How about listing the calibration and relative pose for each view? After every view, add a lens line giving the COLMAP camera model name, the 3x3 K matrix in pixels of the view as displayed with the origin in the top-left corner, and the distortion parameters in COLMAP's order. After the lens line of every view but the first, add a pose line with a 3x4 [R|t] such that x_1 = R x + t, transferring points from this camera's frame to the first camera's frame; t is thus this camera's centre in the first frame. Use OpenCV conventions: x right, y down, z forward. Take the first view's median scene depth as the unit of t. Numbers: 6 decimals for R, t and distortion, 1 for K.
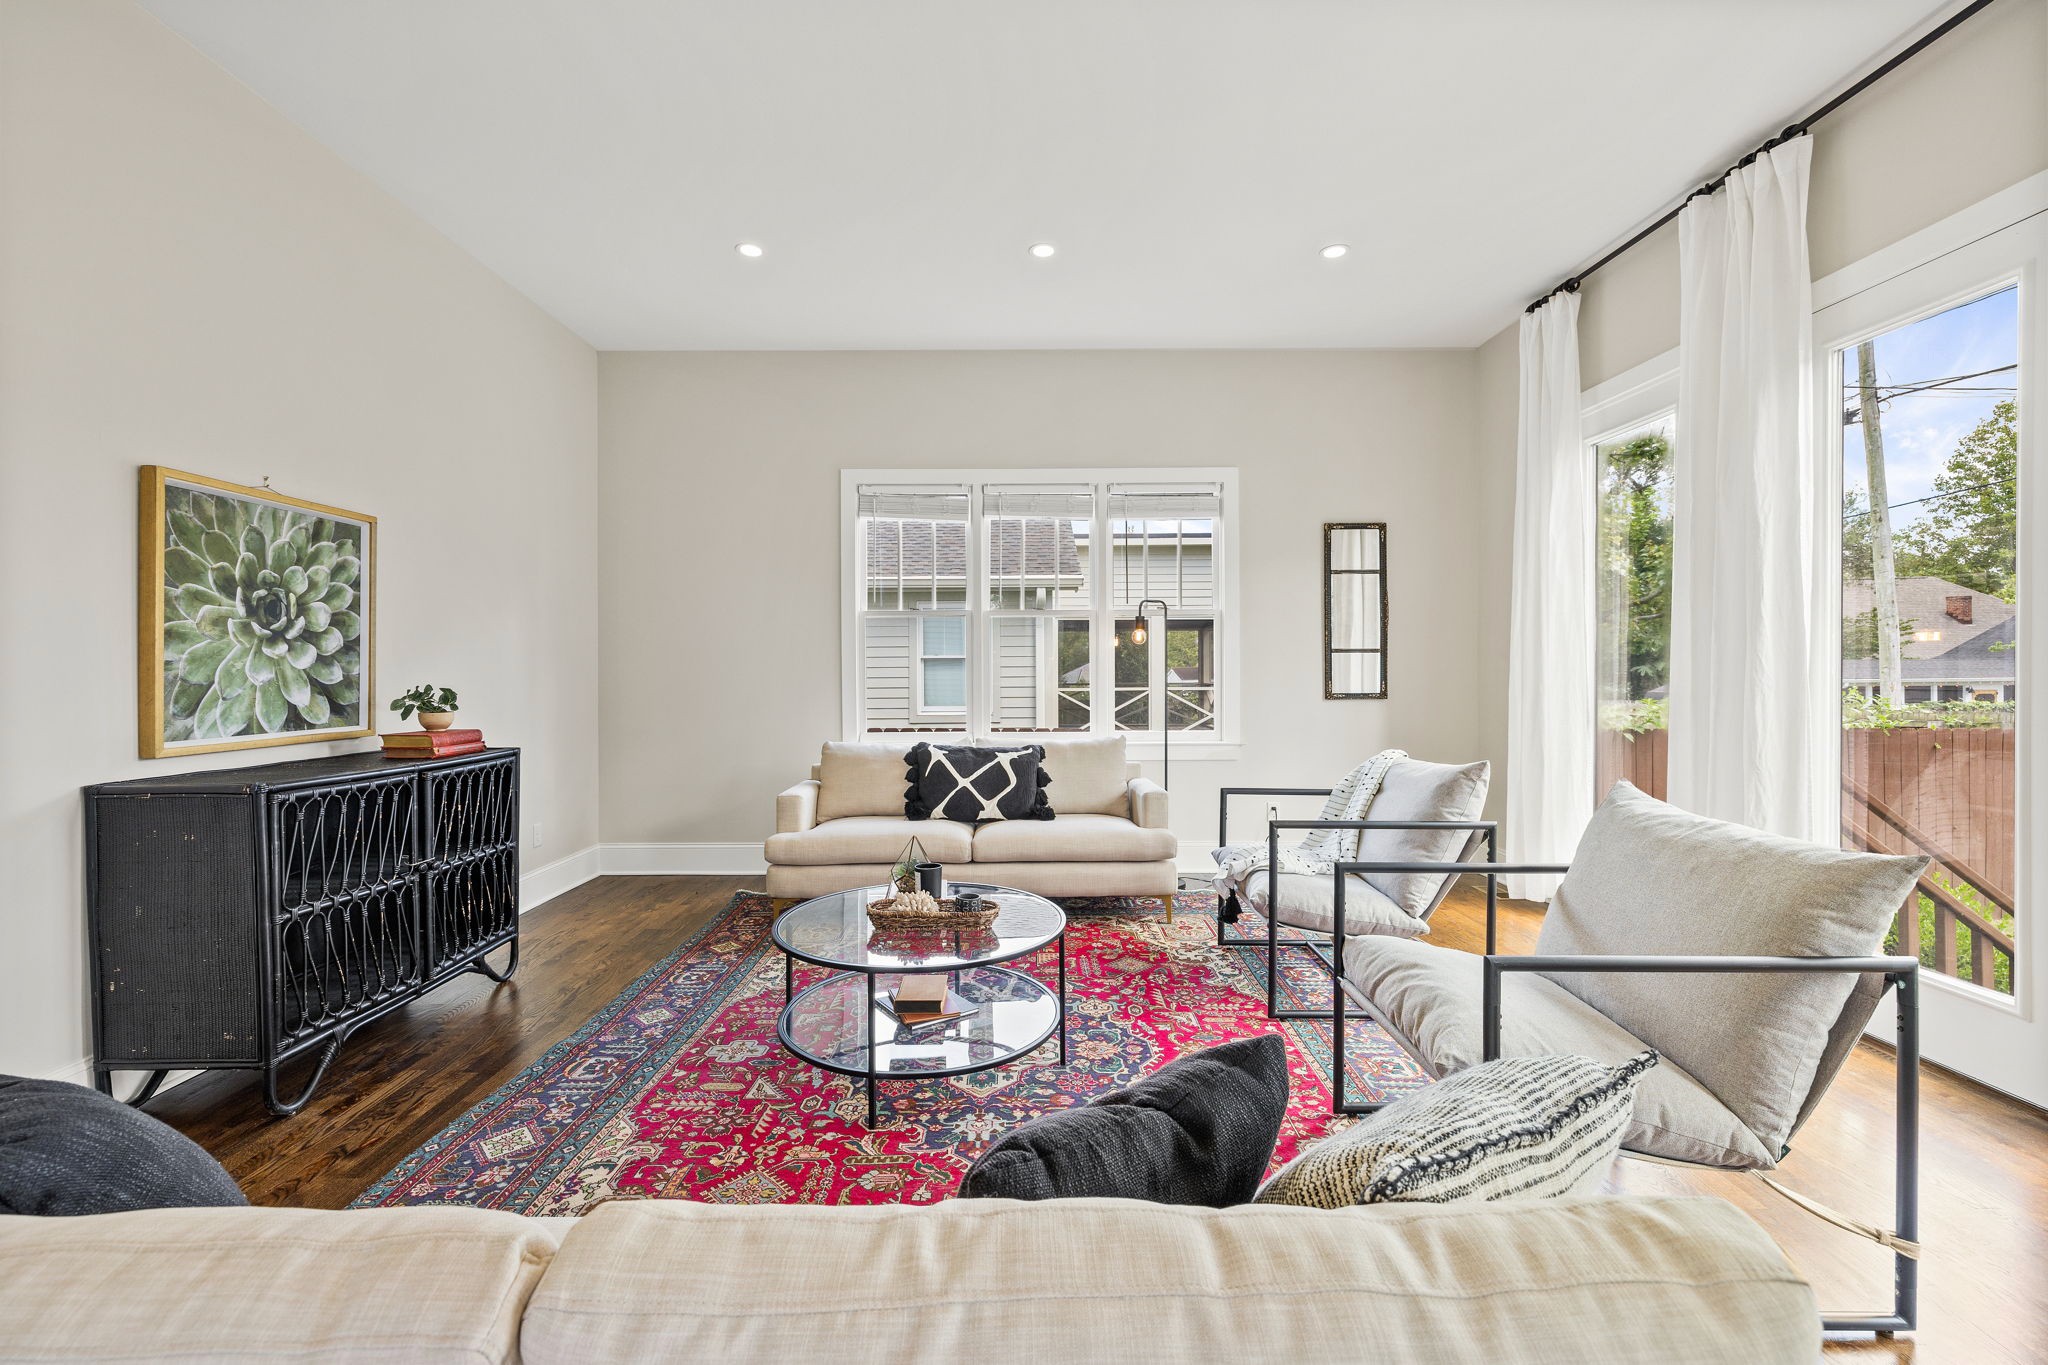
lens RADIAL K [[870.8, 0, 1014.4], [0, 870.8, 675.9], [0, 0, 1]] dist [0.004594, 0.001436]
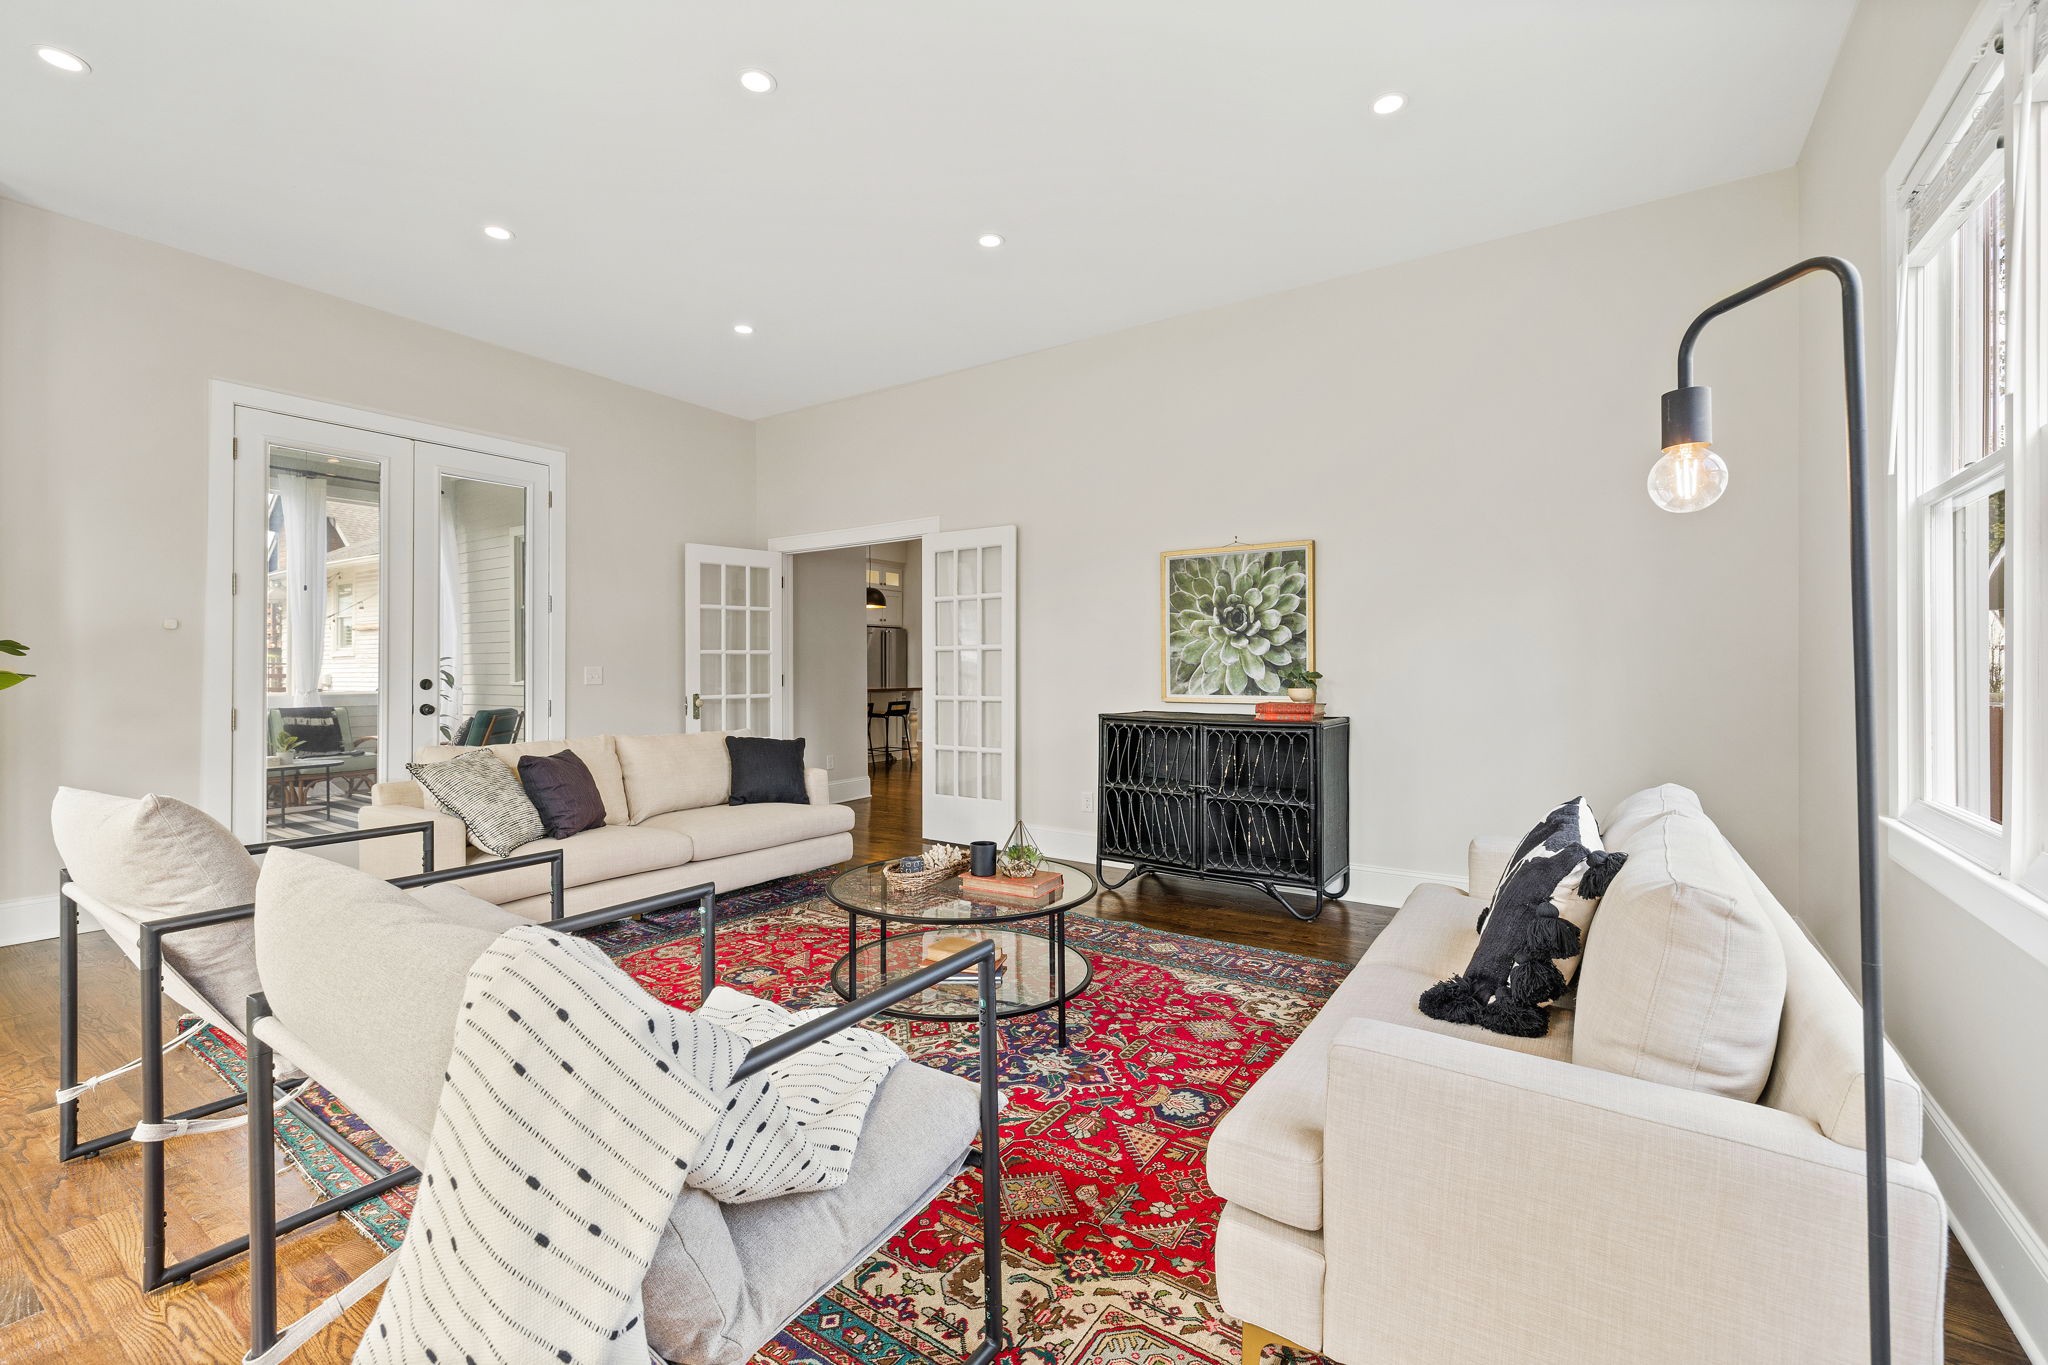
lens RADIAL K [[870.8, 0, 1013.7], [0, 870.8, 671.1], [0, 0, 1]] dist [0.004594, 0.001436]
pose [[-0.564226, 0.007577, -0.825586, 0.681632], [-0.001832, 0.999944, 0.010429, 0.004870], [0.825619, 0.007397, -0.564180, 1.518033]]
